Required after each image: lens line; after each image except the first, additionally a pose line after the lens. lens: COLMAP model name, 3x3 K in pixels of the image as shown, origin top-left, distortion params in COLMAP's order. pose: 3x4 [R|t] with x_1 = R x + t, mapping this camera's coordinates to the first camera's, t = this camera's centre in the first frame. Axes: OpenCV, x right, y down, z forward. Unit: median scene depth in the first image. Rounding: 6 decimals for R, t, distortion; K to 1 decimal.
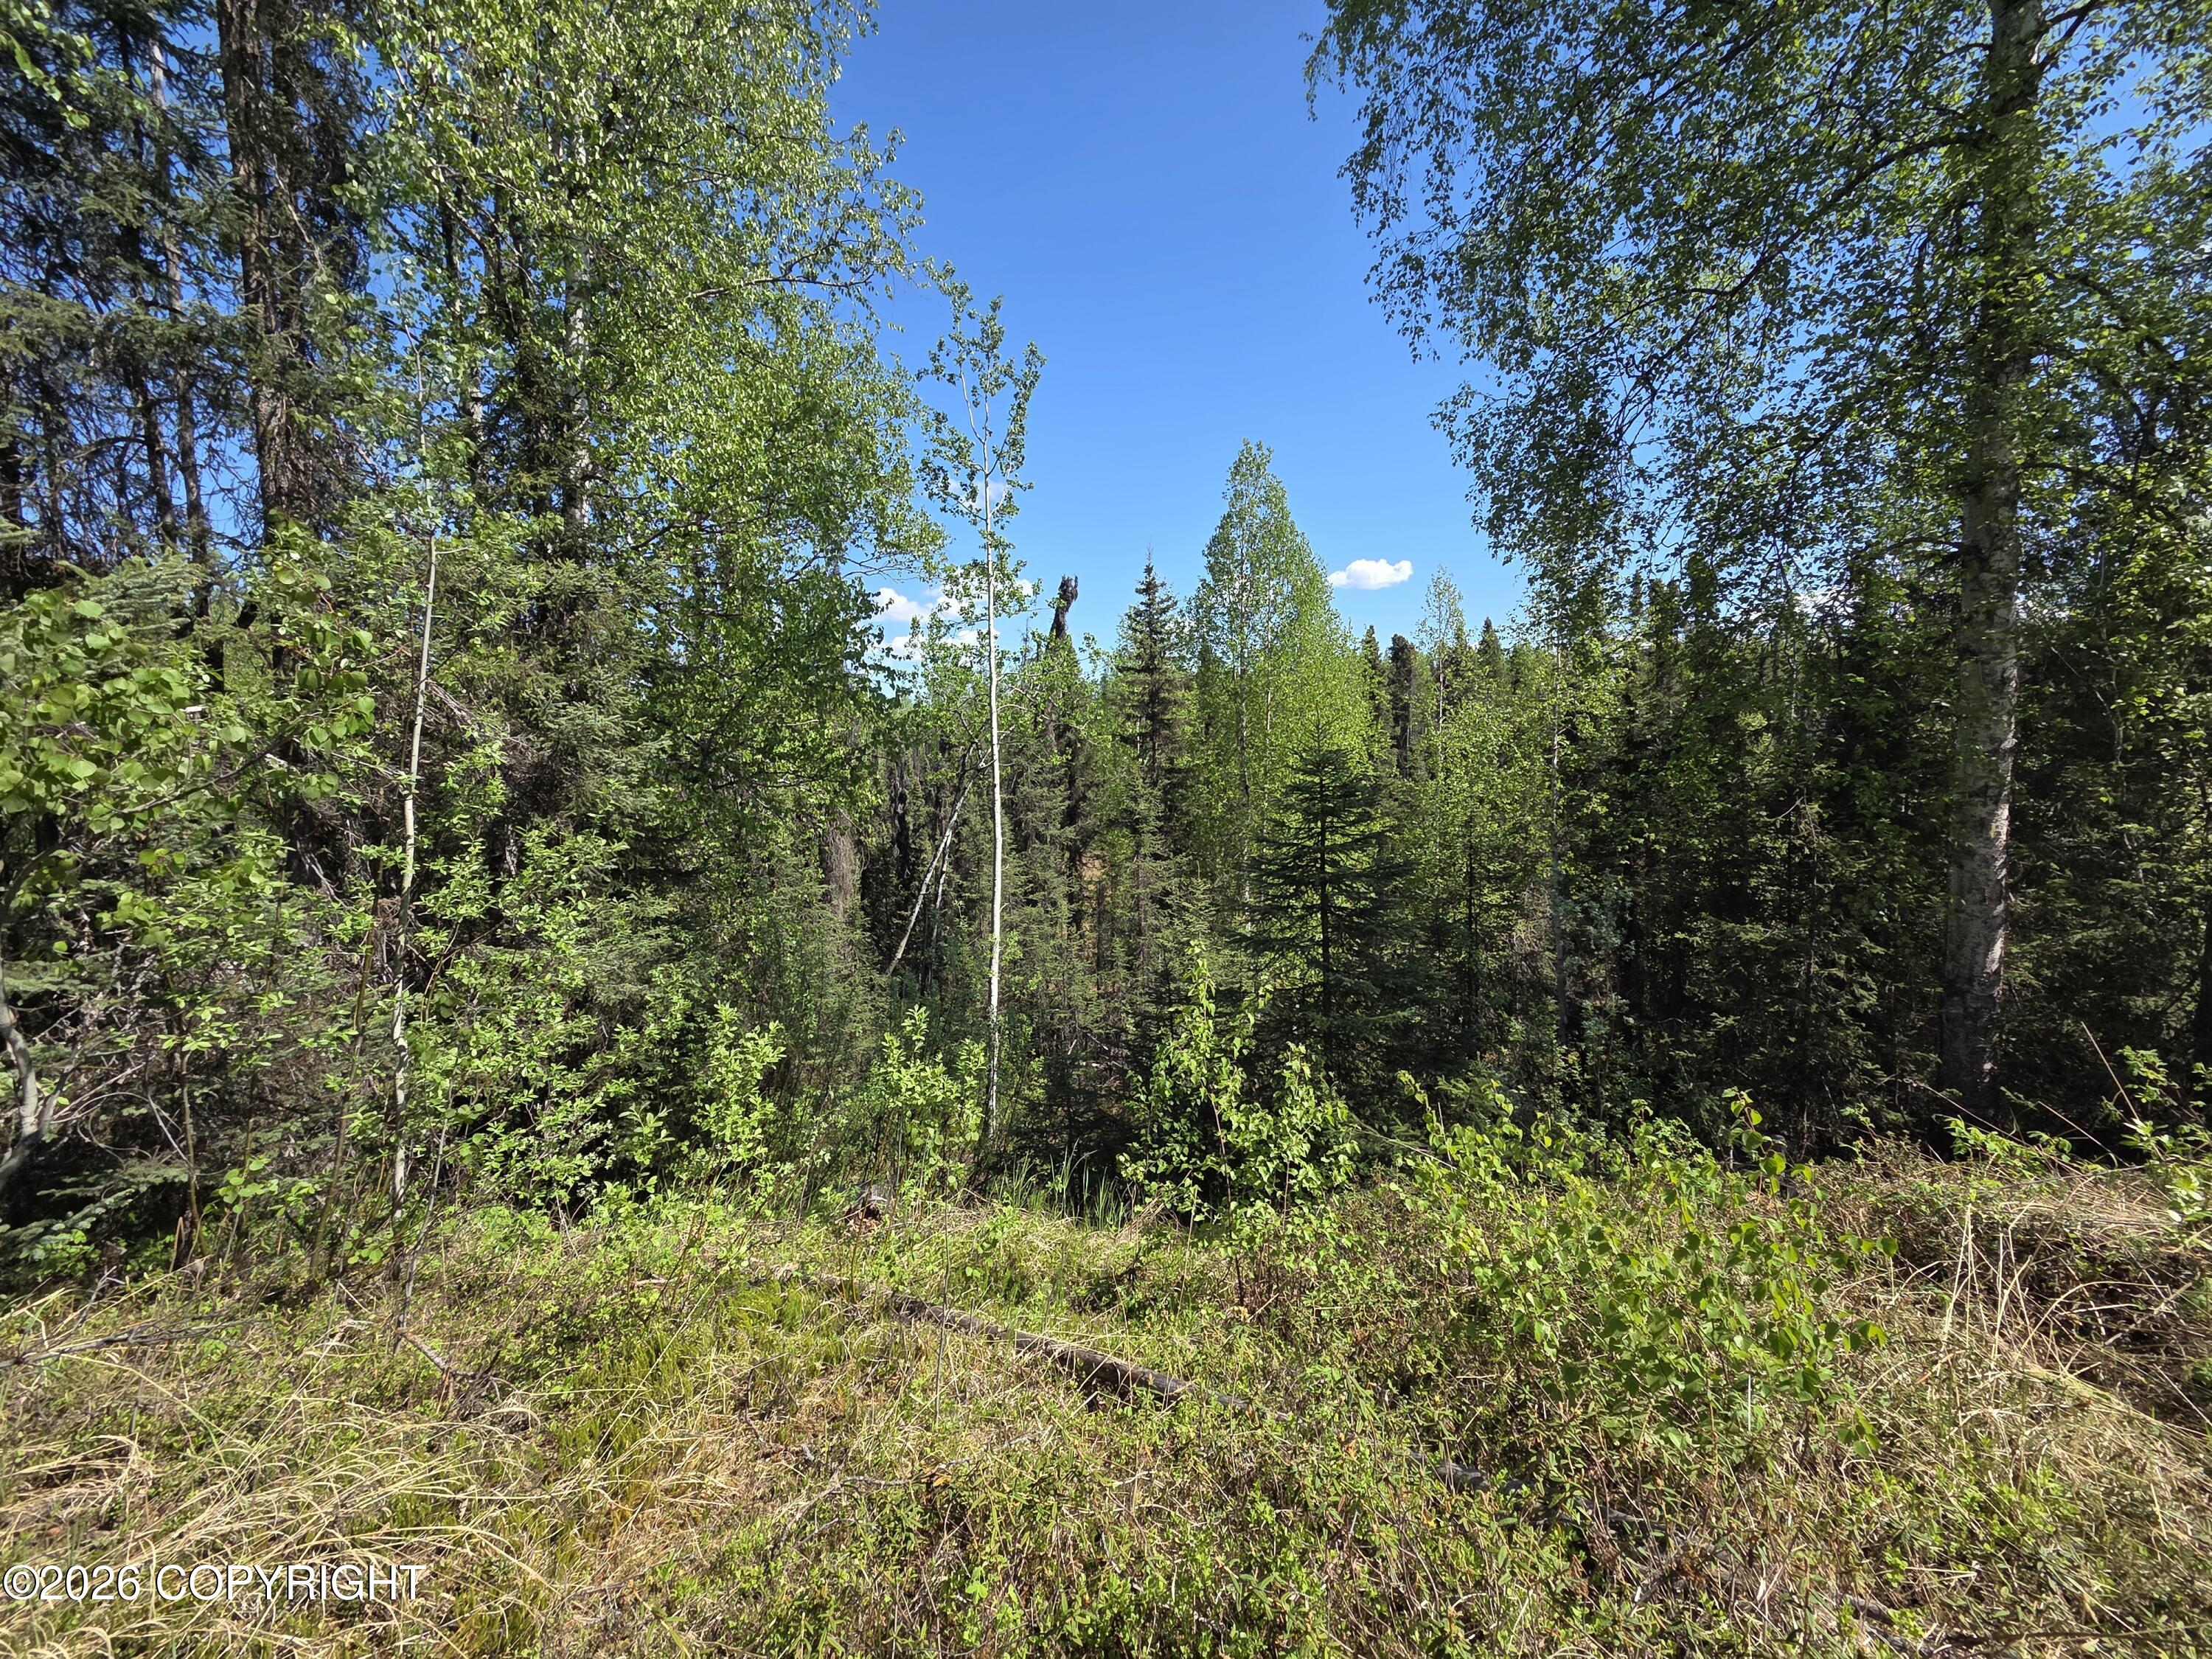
lens RADIAL K [[898.3, 0, 1106.0], [0, 898.3, 829.5], [0, 0, 1]] dist [0.001553, 0.000041]
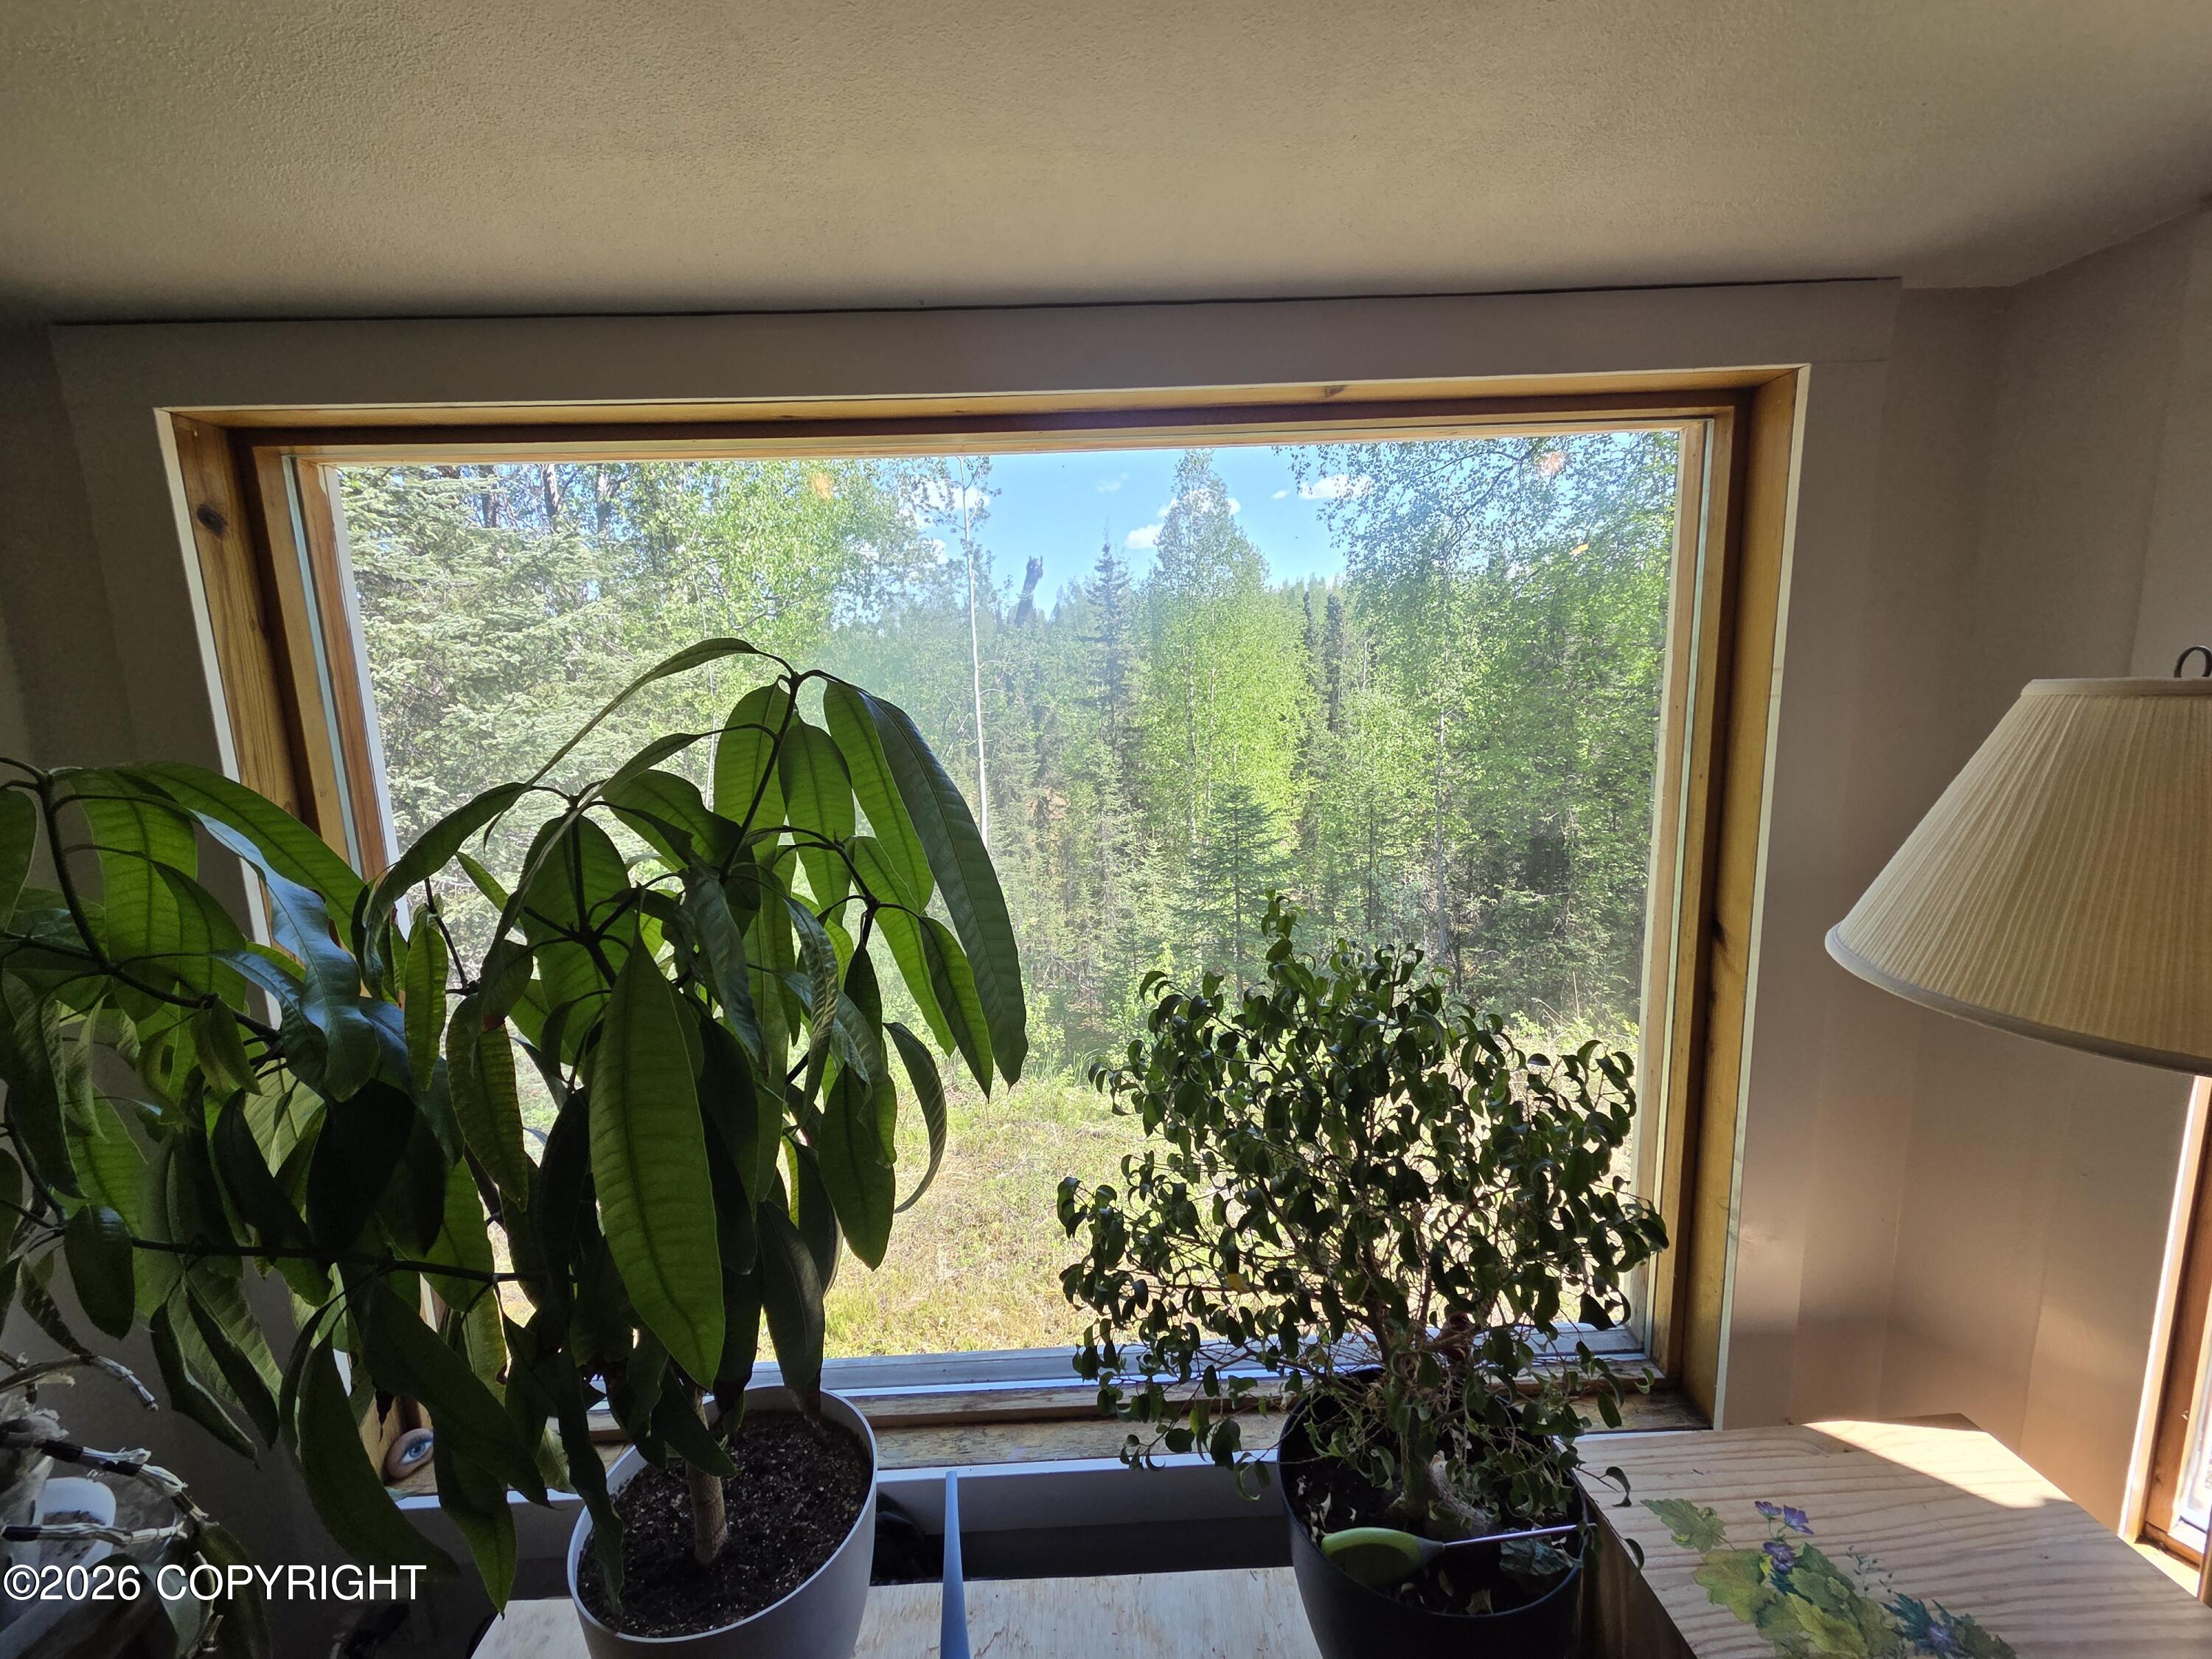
lens RADIAL K [[884.8, 0, 1106.0], [0, 884.8, 829.5], [0, 0, 1]] dist [0.018415, 0.000057]
pose [[0.998621, -0.016013, 0.049998, -0.016253], [0.011645, 0.996187, 0.086463, -0.048344], [-0.051192, -0.085762, 0.995000, -0.153193]]
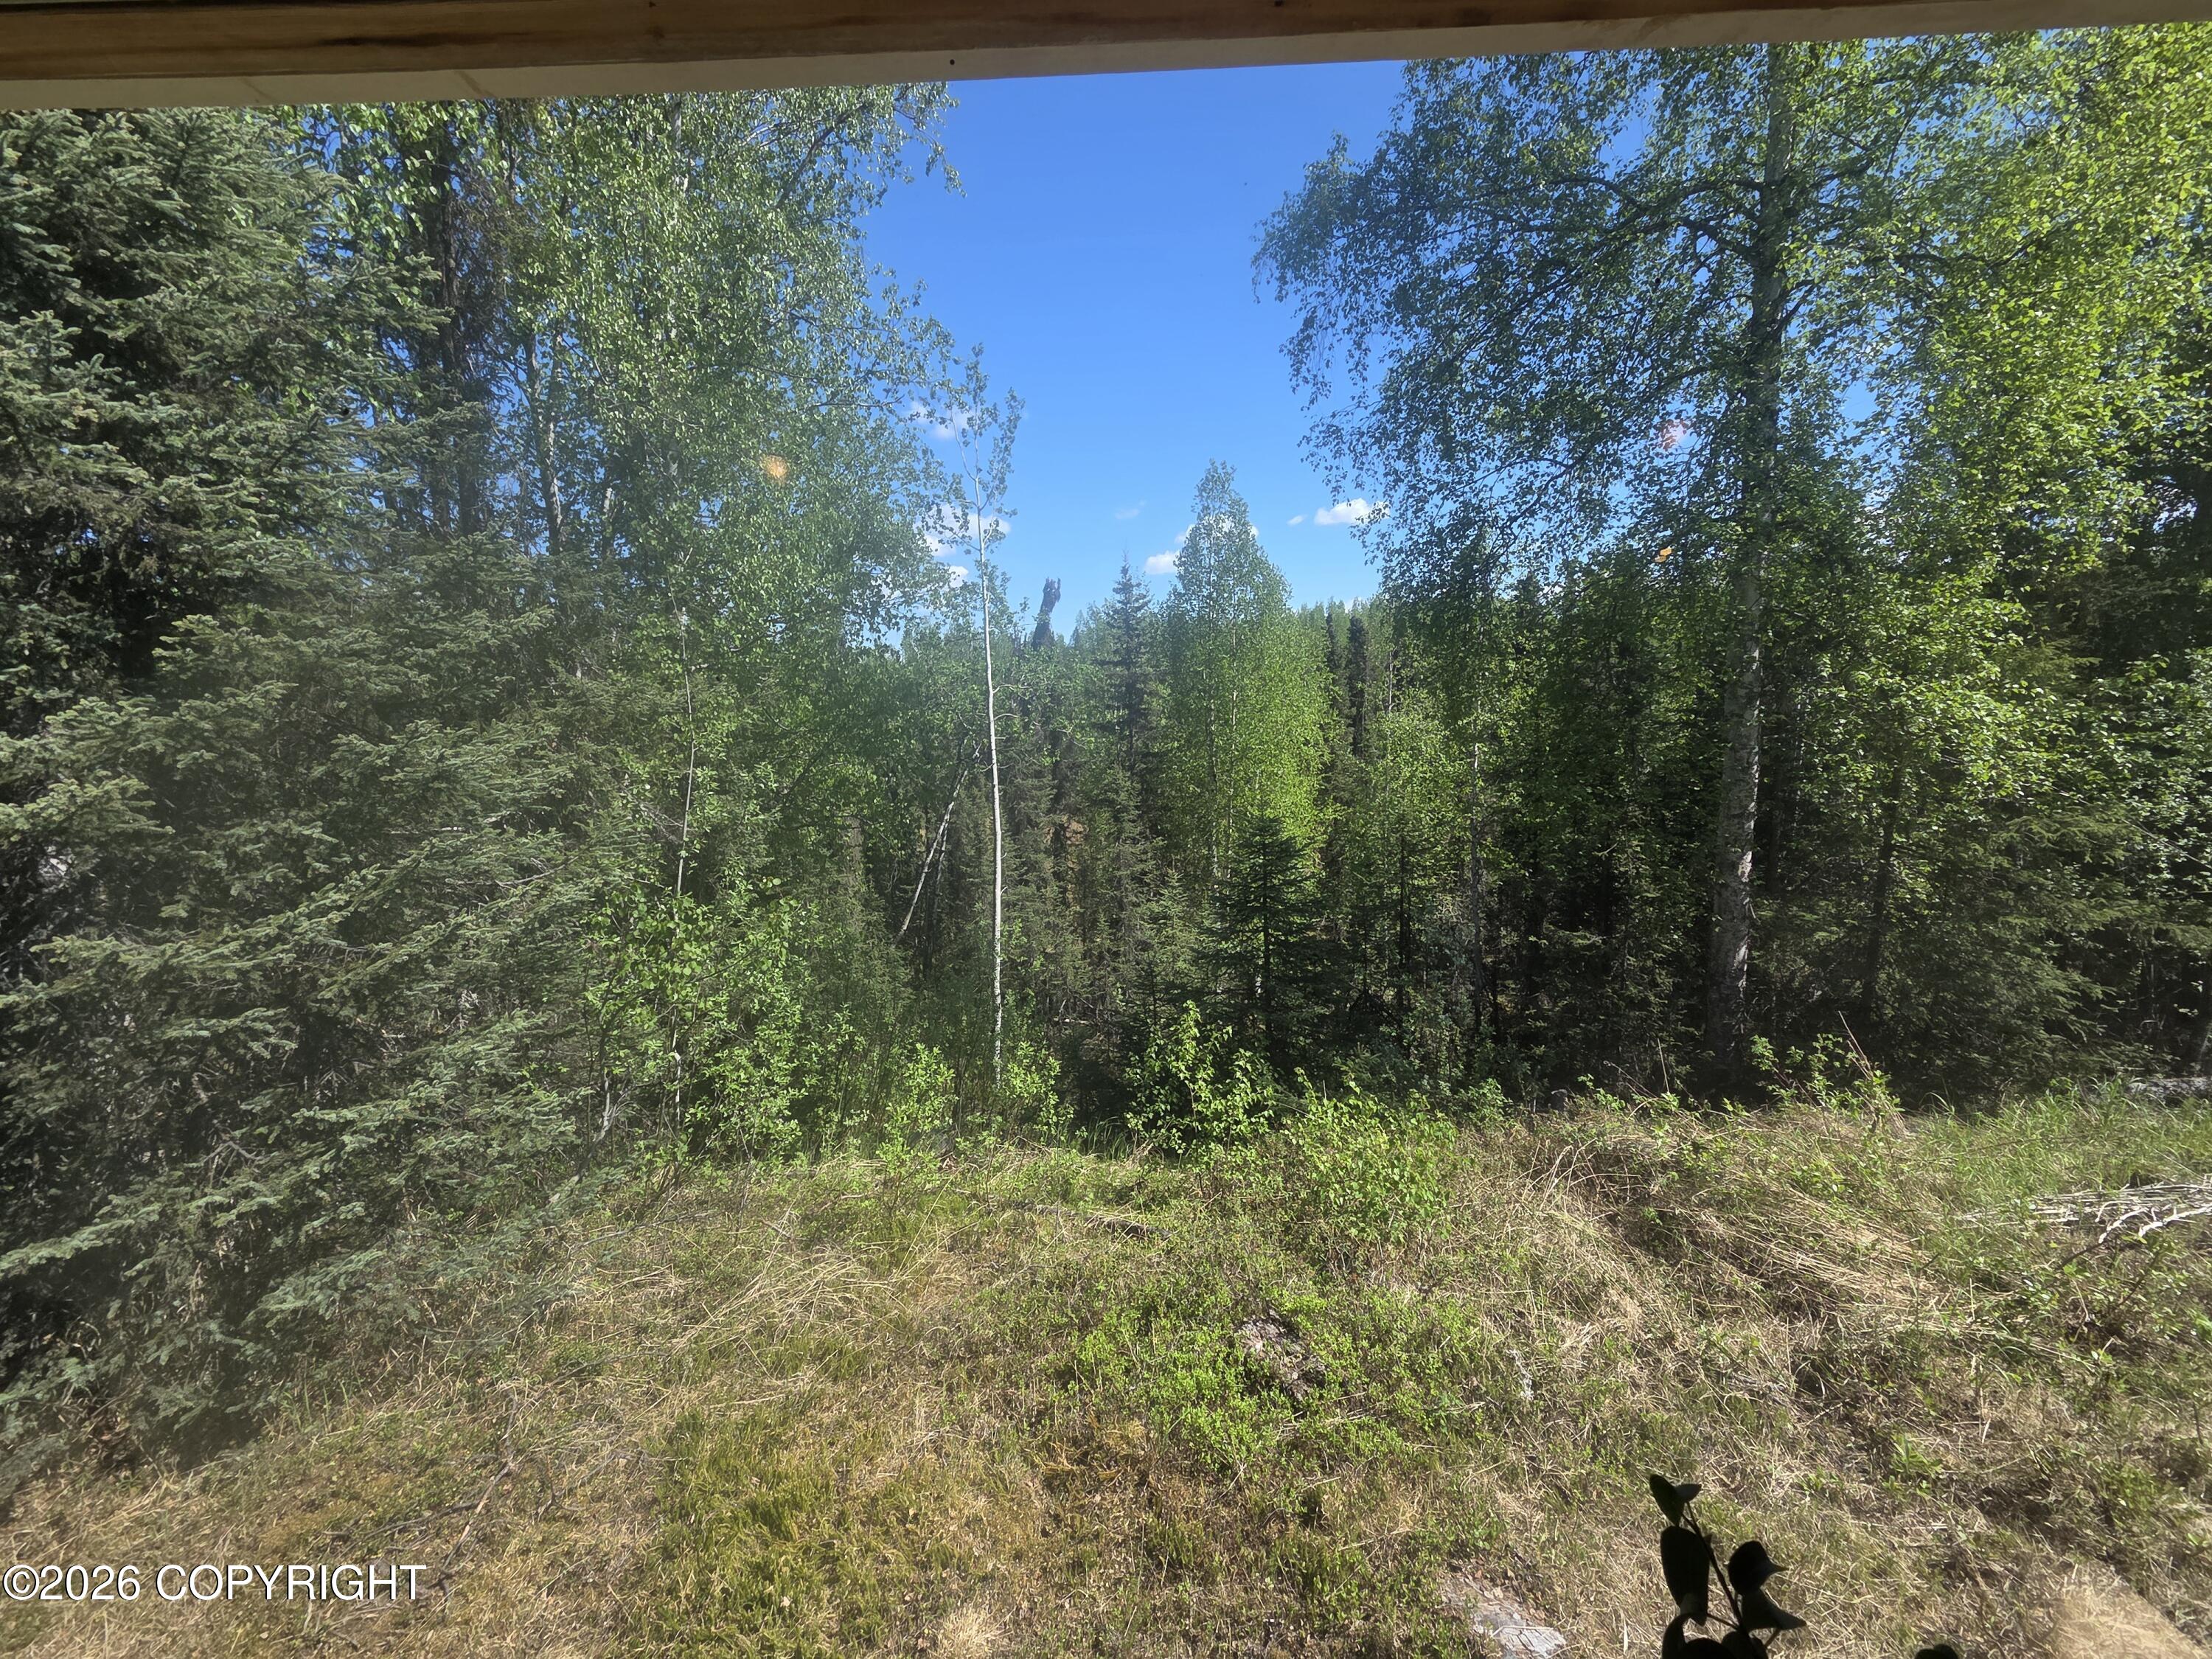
lens RADIAL K [[884.8, 0, 1106.0], [0, 884.8, 829.5], [0, 0, 1]] dist [0.018415, 0.000057]
pose [[0.999488, -0.013643, 0.028947, -0.013584], [0.011894, 0.998142, 0.059753, -0.051467], [-0.029708, -0.059379, 0.997793, -0.116541]]
